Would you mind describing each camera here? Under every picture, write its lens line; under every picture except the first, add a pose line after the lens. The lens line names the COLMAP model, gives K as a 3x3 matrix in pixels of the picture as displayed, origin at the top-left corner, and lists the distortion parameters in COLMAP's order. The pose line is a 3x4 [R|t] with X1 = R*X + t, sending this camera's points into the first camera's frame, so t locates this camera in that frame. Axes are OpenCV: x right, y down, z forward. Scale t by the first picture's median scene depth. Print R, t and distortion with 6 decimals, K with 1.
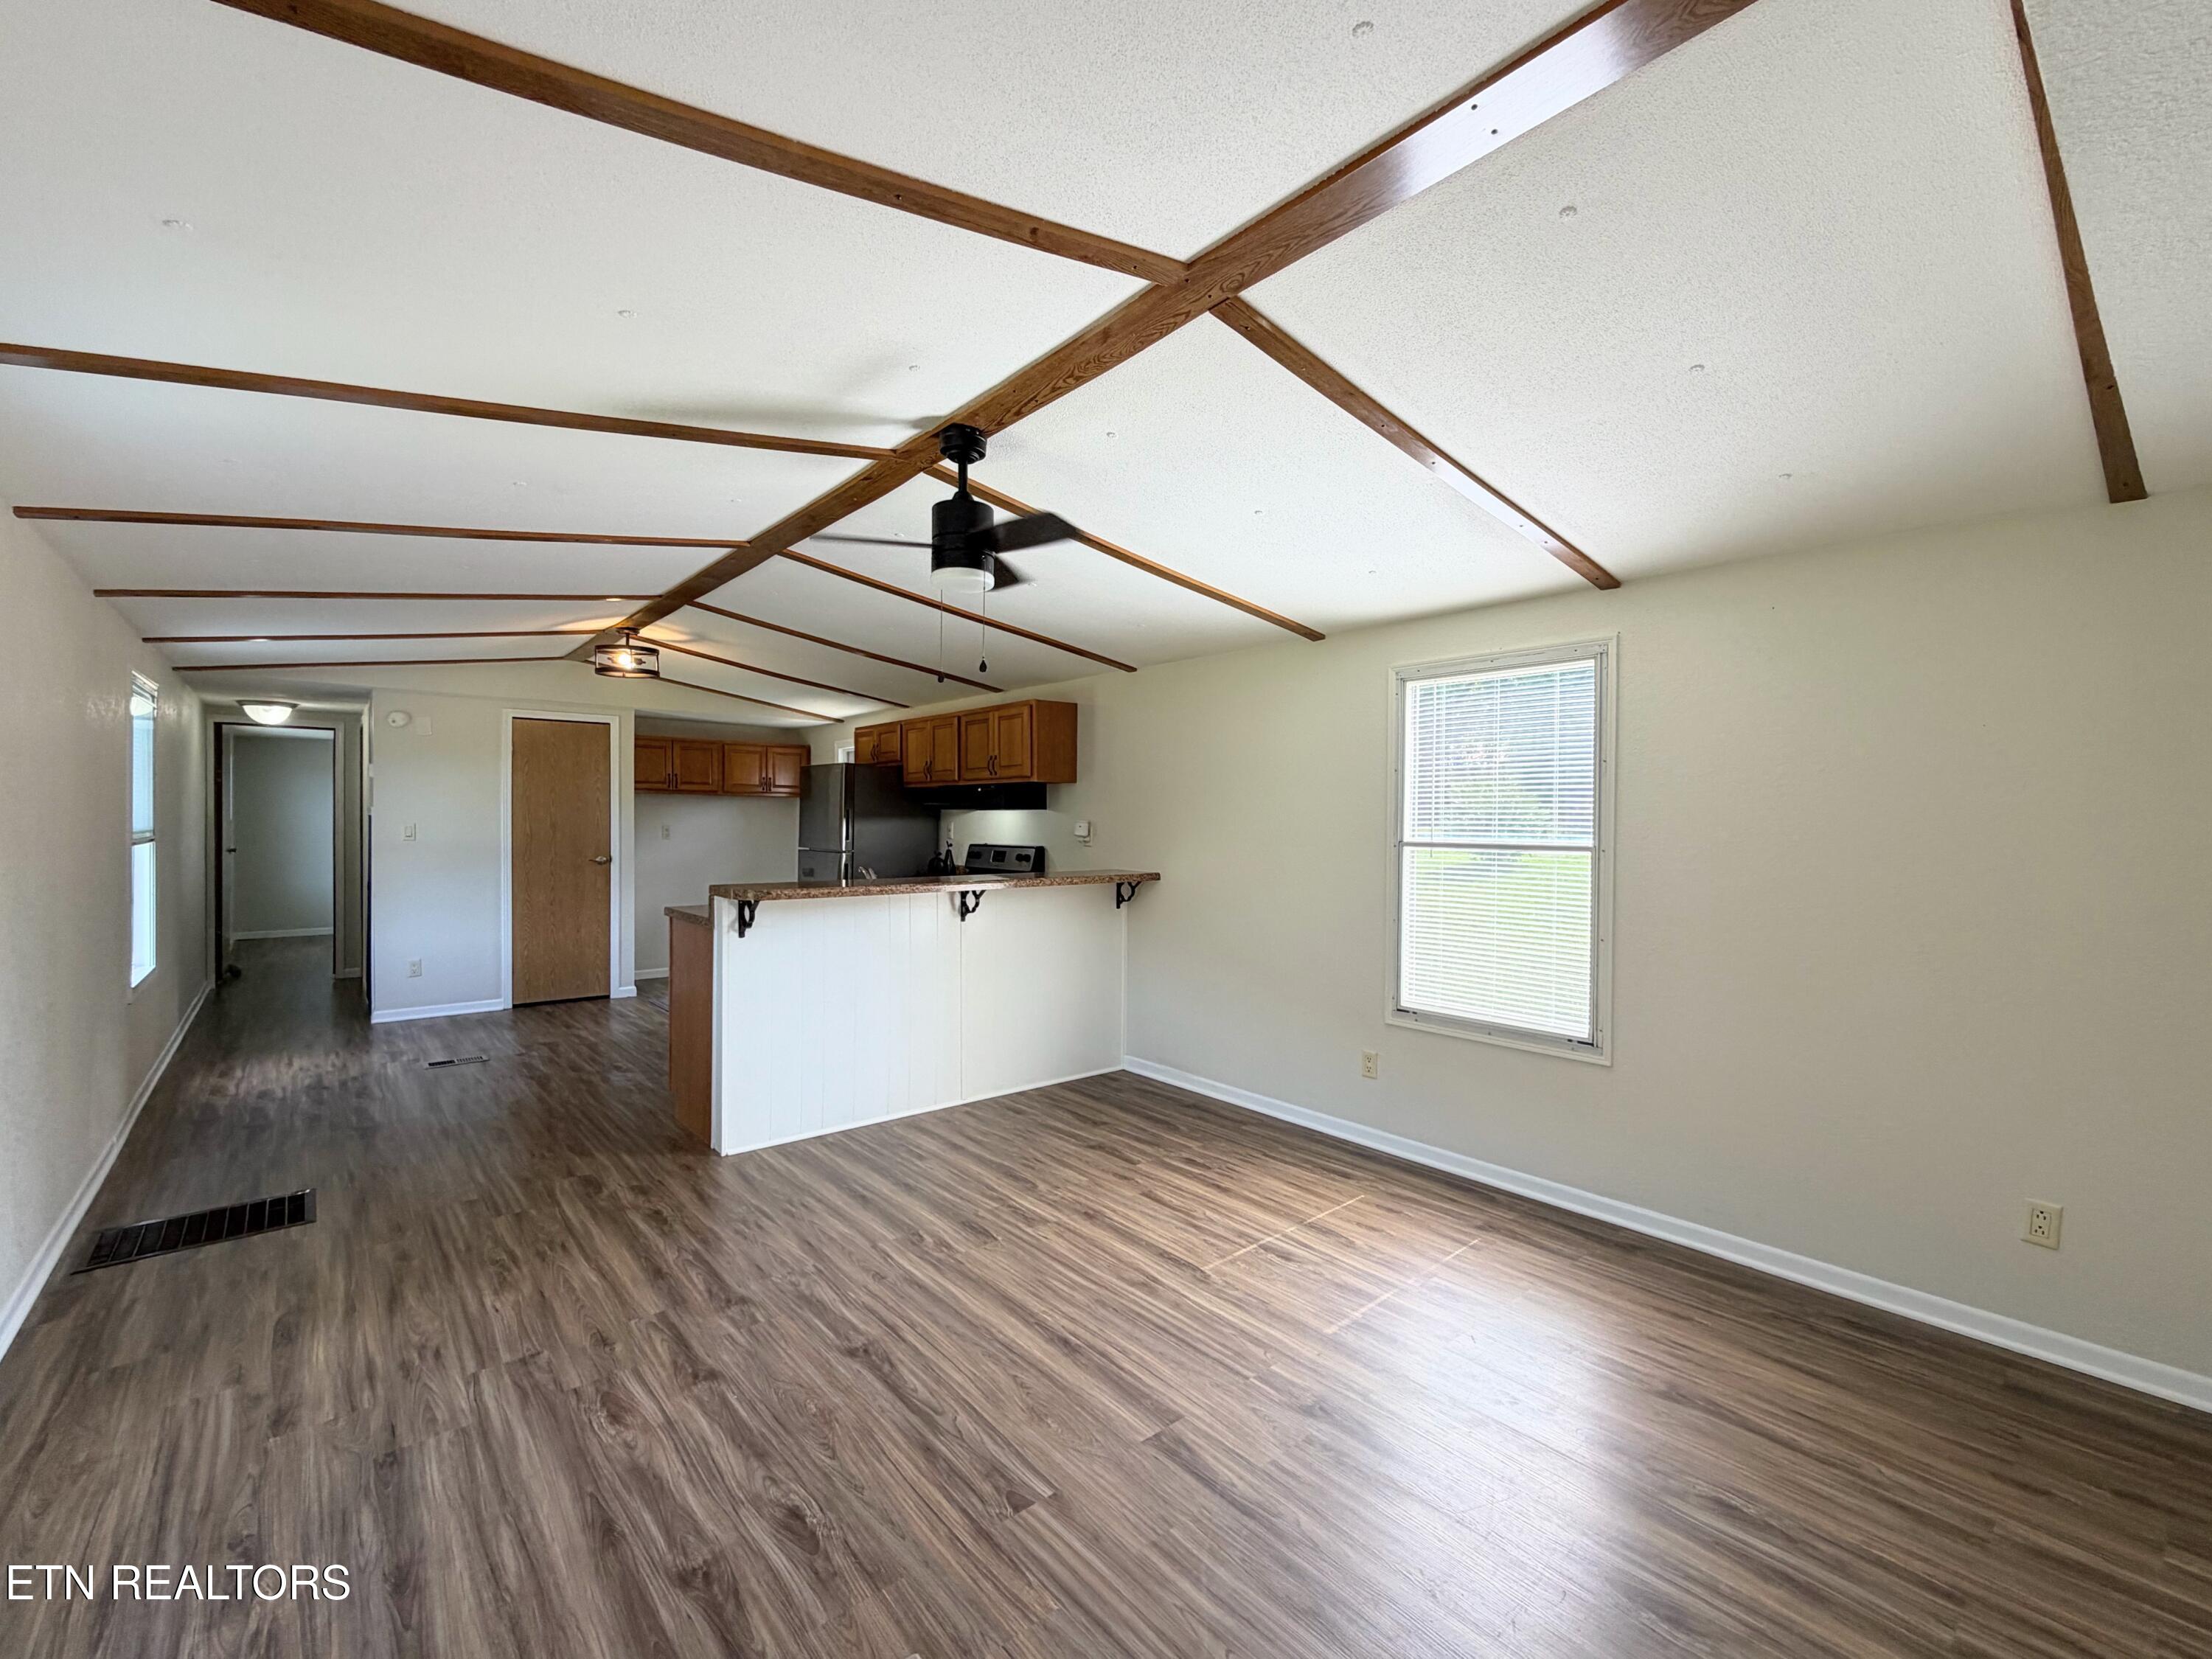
lens RADIAL K [[941.3, 0, 1106.2], [0, 941.3, 822.6], [0, 0, 1]] dist [-0.002588, 0.000578]
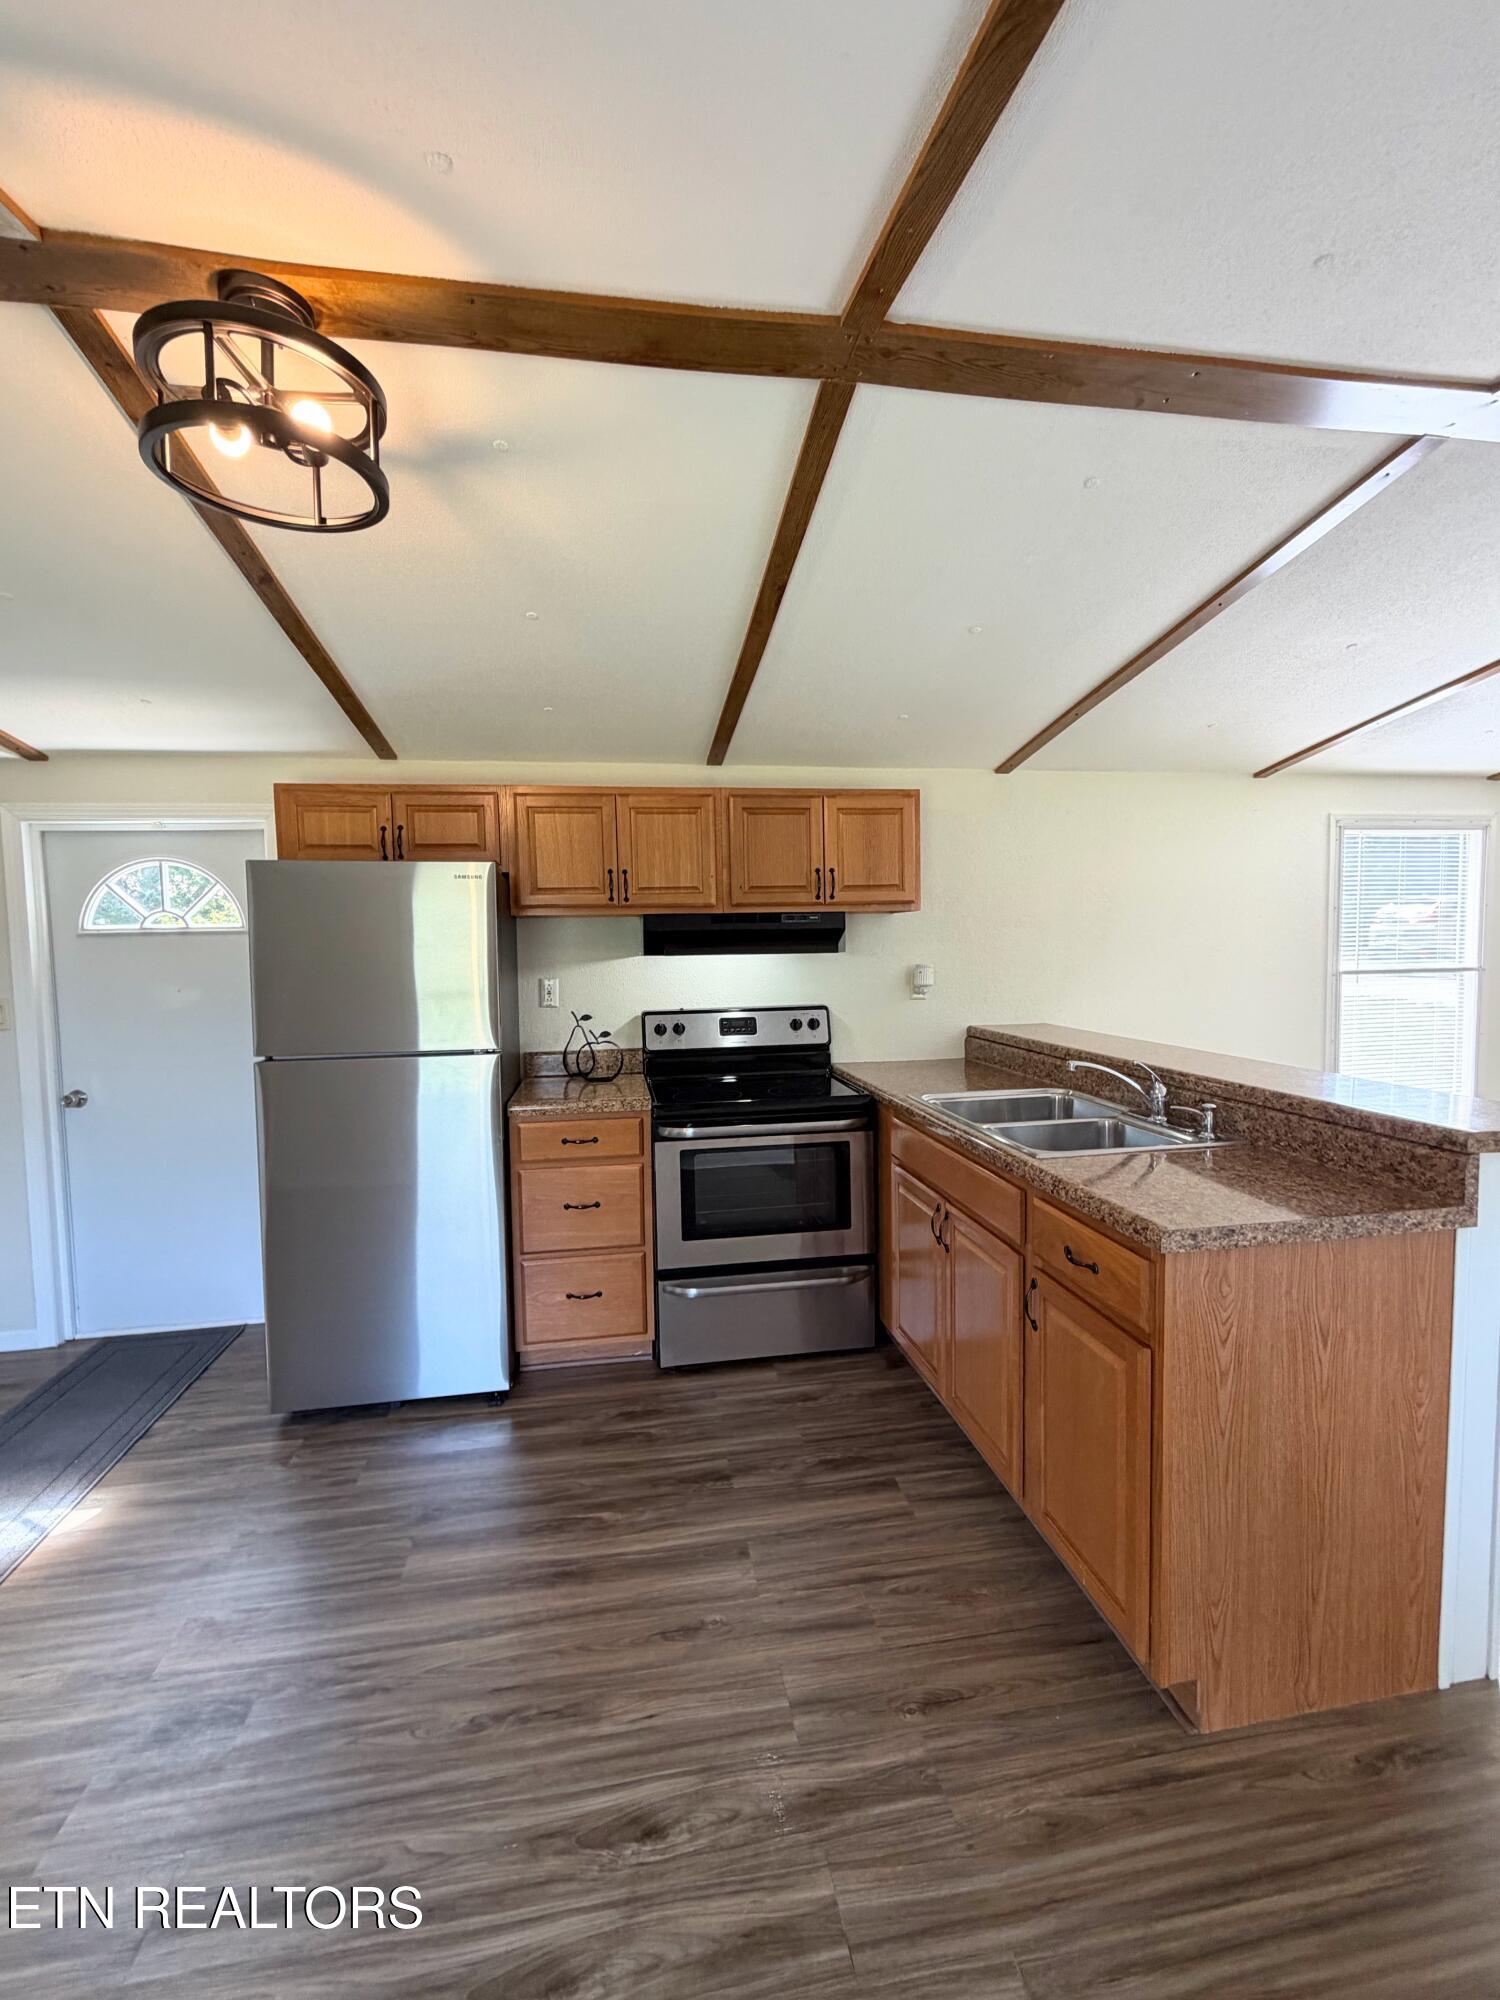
lens RADIAL K [[851.1, 0, 747.4], [0, 851.1, 999.3], [0, 0, 1]] dist [-0.002588, 0.000578]
pose [[0.514877, -0.072427, 0.854199, -1.088225], [0.026174, 0.997288, 0.068782, -0.040755], [-0.856864, -0.013057, 0.515377, 1.262123]]
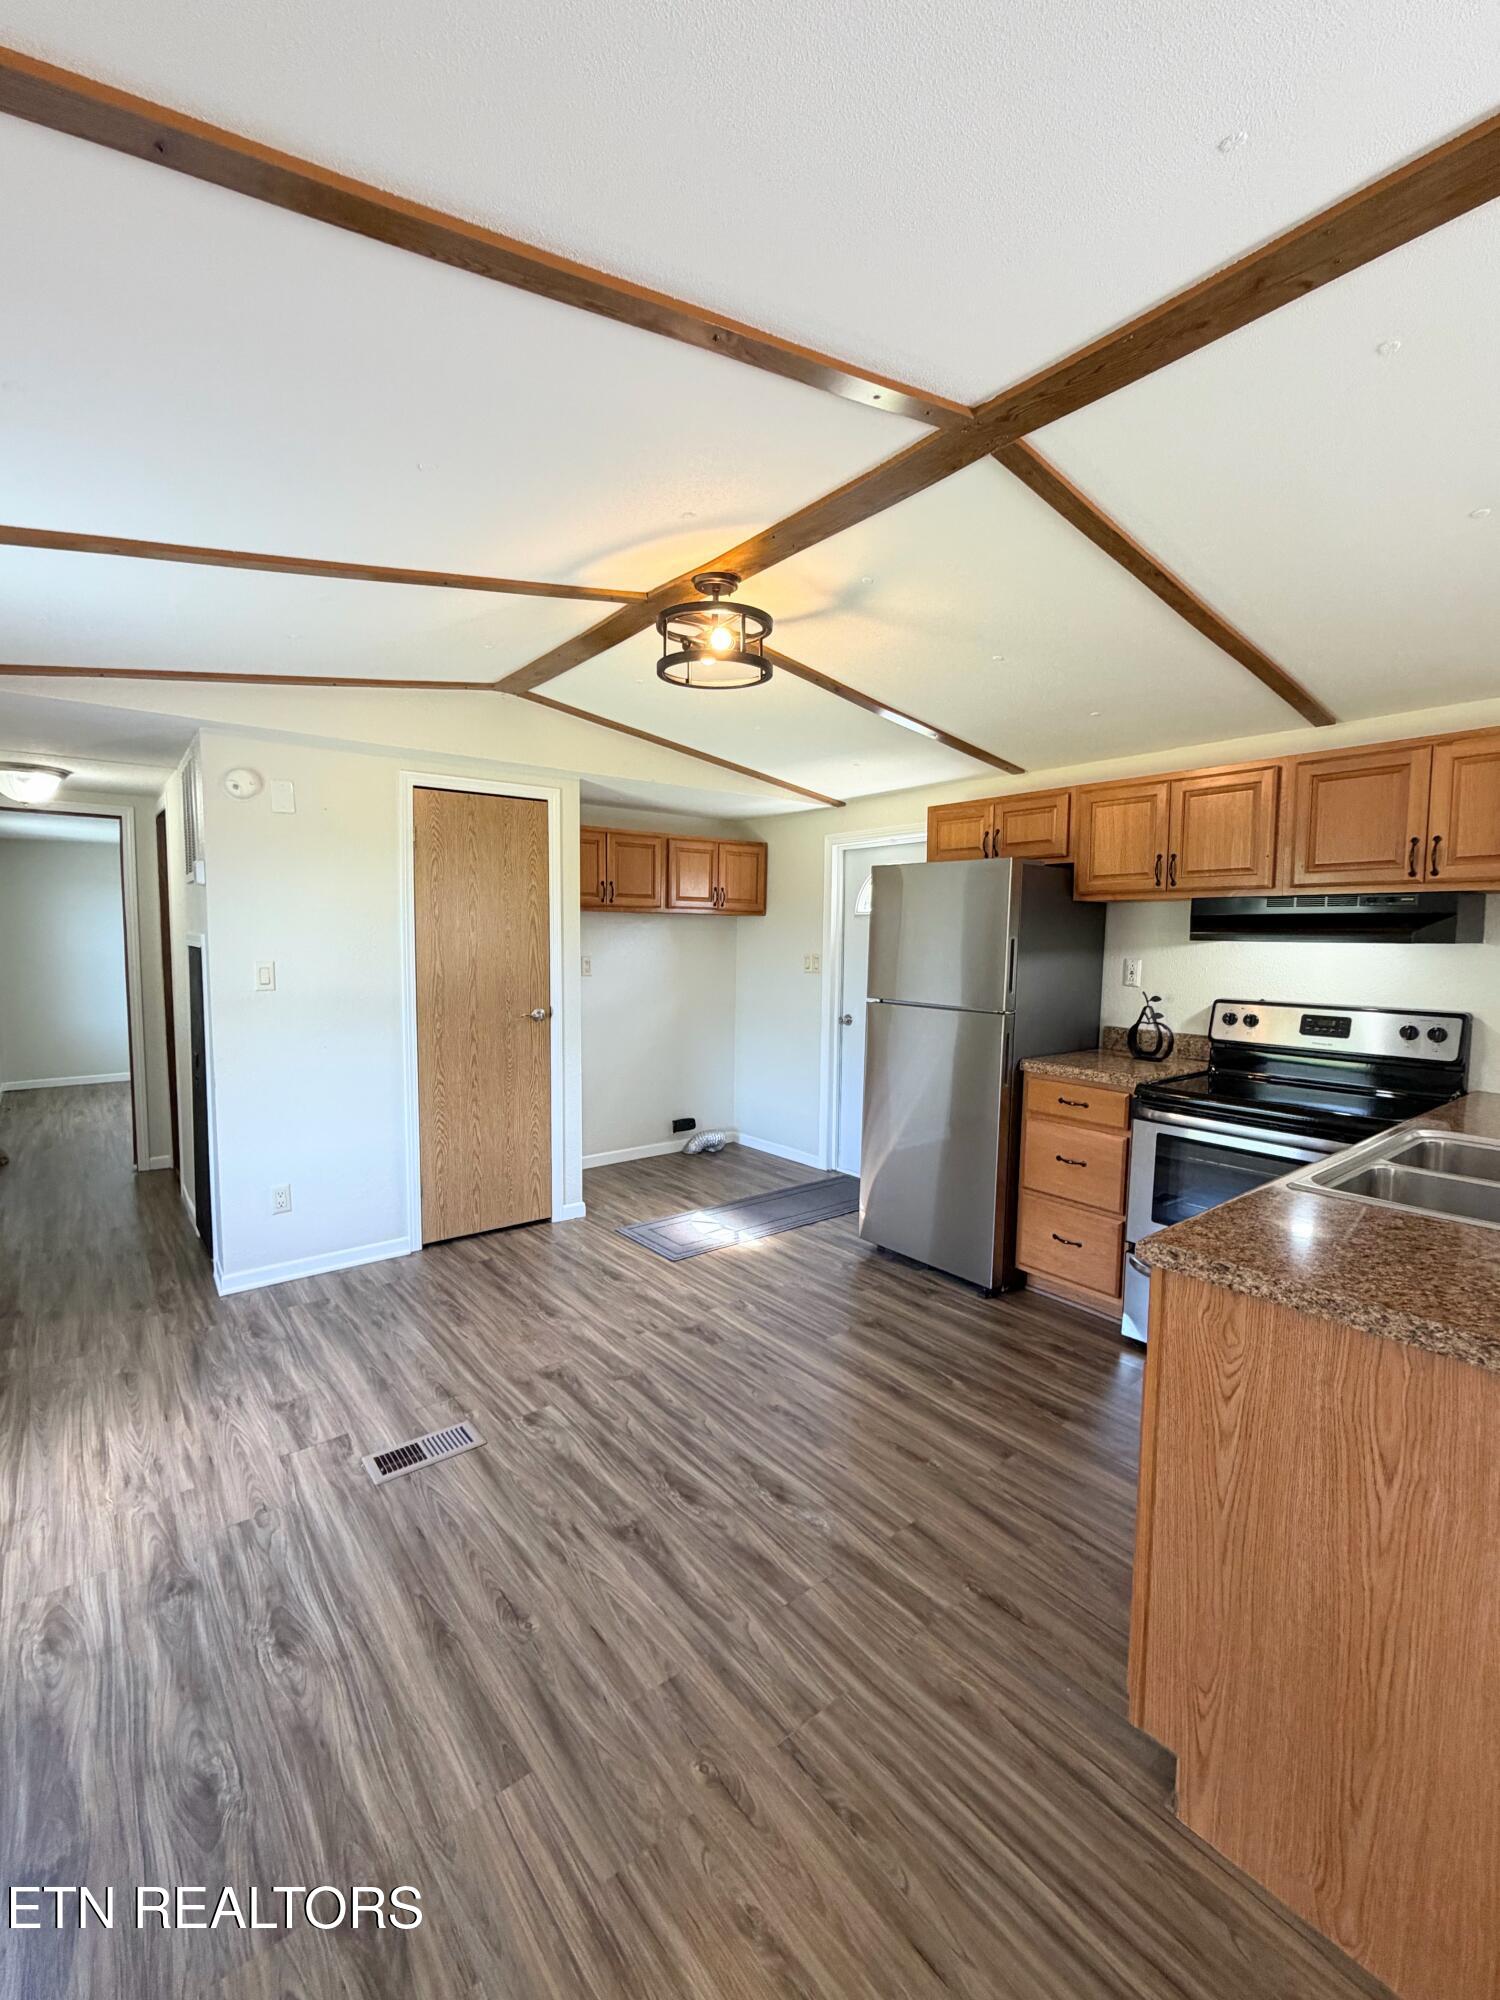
lens RADIAL K [[851.1, 0, 747.2], [0, 851.1, 998.3], [0, 0, 1]] dist [-0.002588, 0.000578]
pose [[0.999484, 0.002114, -0.032066, -0.787727], [0.000277, 0.997230, 0.074373, -0.032388], [0.032135, -0.074344, 0.996715, 0.889599]]
